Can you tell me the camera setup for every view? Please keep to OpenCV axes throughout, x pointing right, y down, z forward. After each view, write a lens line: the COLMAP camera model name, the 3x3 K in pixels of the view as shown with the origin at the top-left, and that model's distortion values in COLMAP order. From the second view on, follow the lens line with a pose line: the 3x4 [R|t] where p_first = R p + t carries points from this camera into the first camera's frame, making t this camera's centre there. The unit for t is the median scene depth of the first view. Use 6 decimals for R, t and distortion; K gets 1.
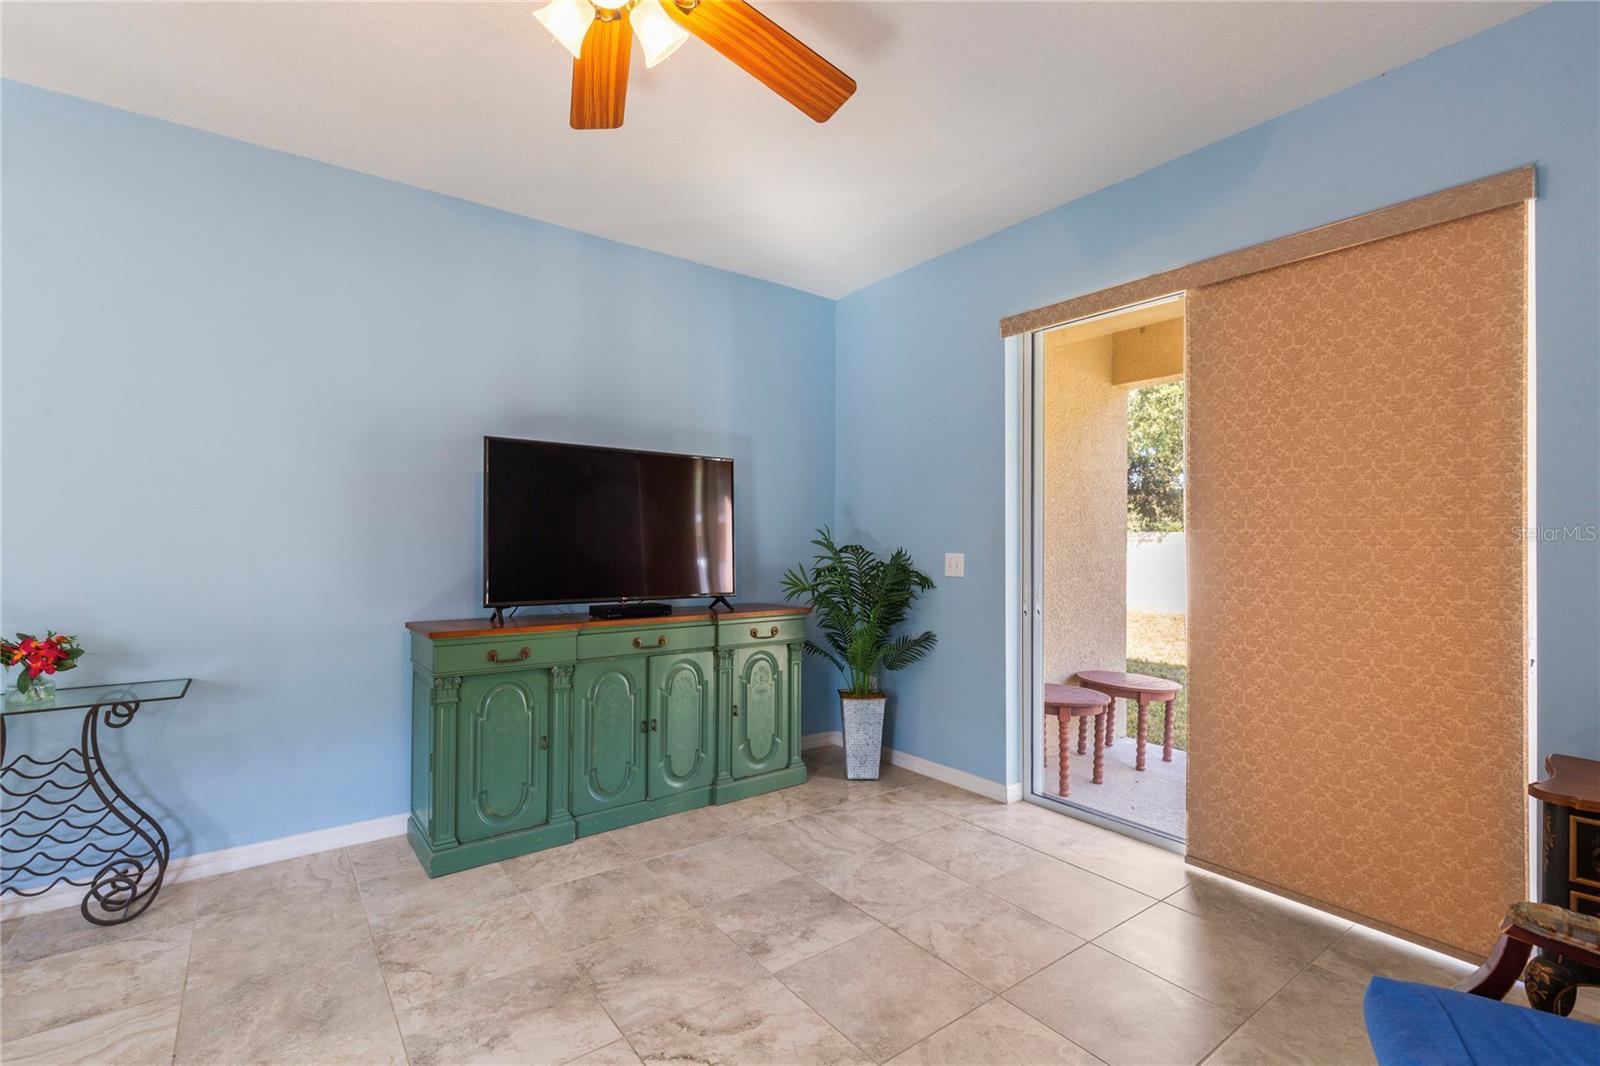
lens RADIAL K [[723.2, 0, 795.8], [0, 723.2, 538.7], [0, 0, 1]] dist [0.002581, 0.000186]
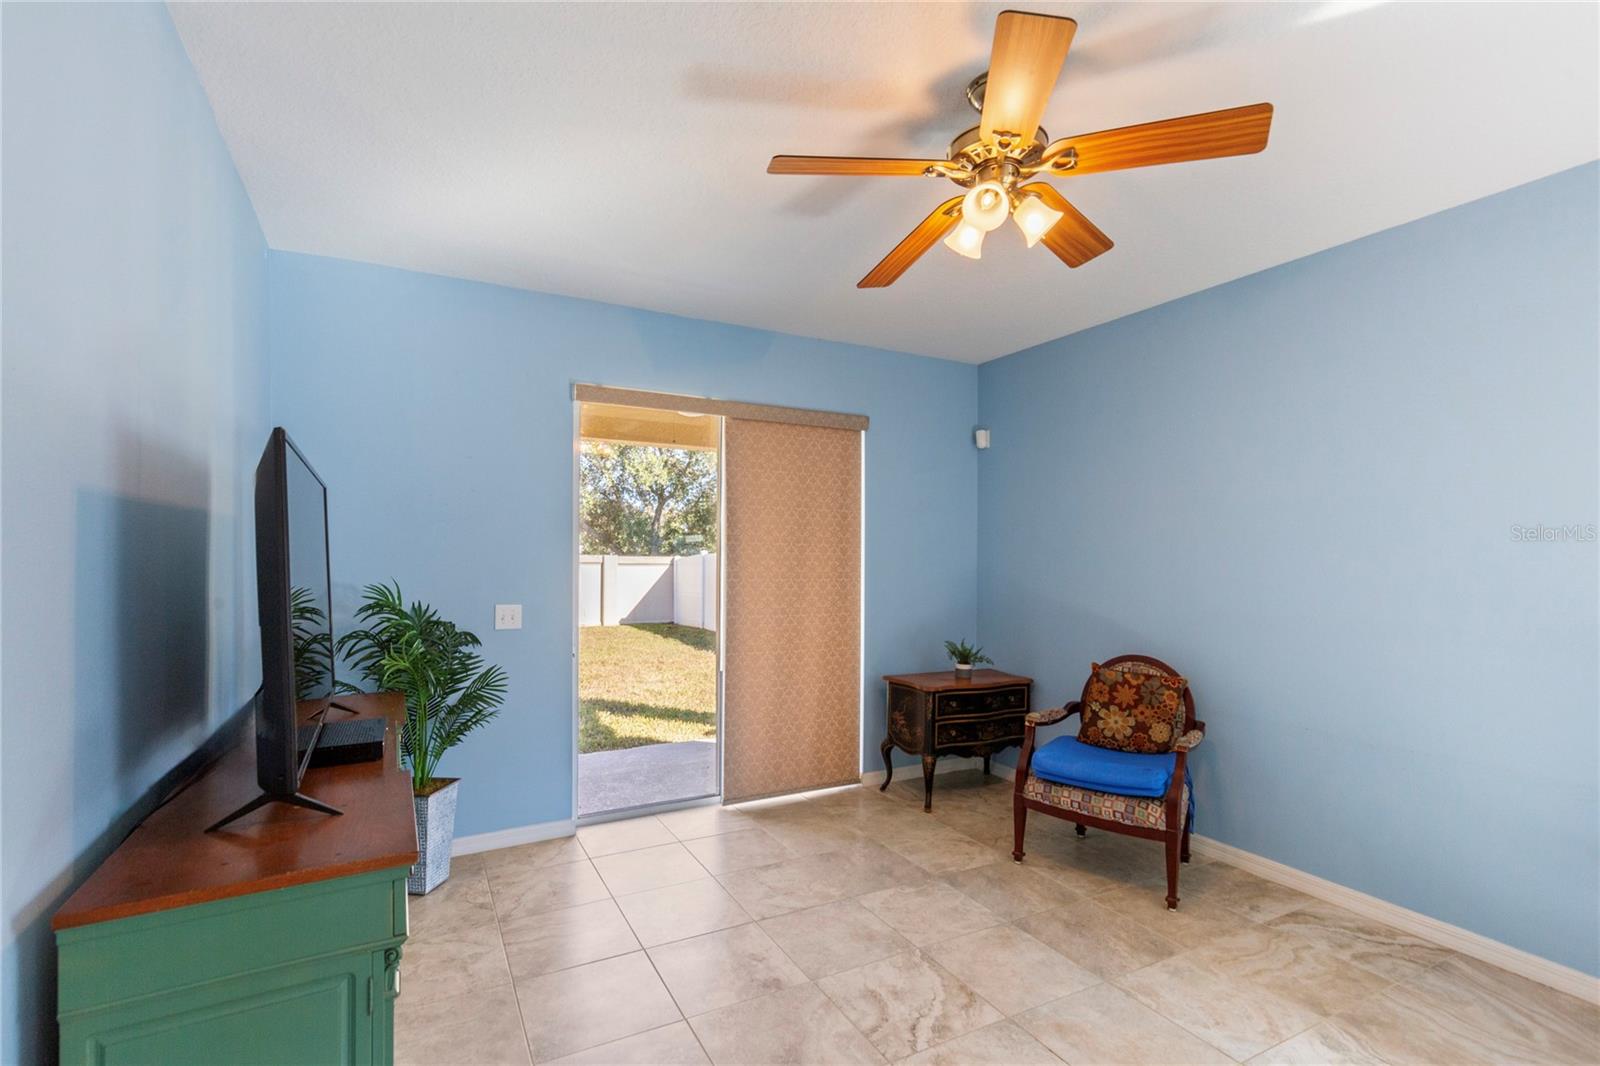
lens RADIAL K [[725.7, 0, 794.7], [0, 725.7, 558.3], [0, 0, 1]] dist [-0.000412, -0.000035]
pose [[0.152640, -0.005683, 0.988265, -0.944247], [-0.005991, 0.999960, 0.006676, -0.070260], [-0.988264, -0.006940, 0.152600, 0.675977]]
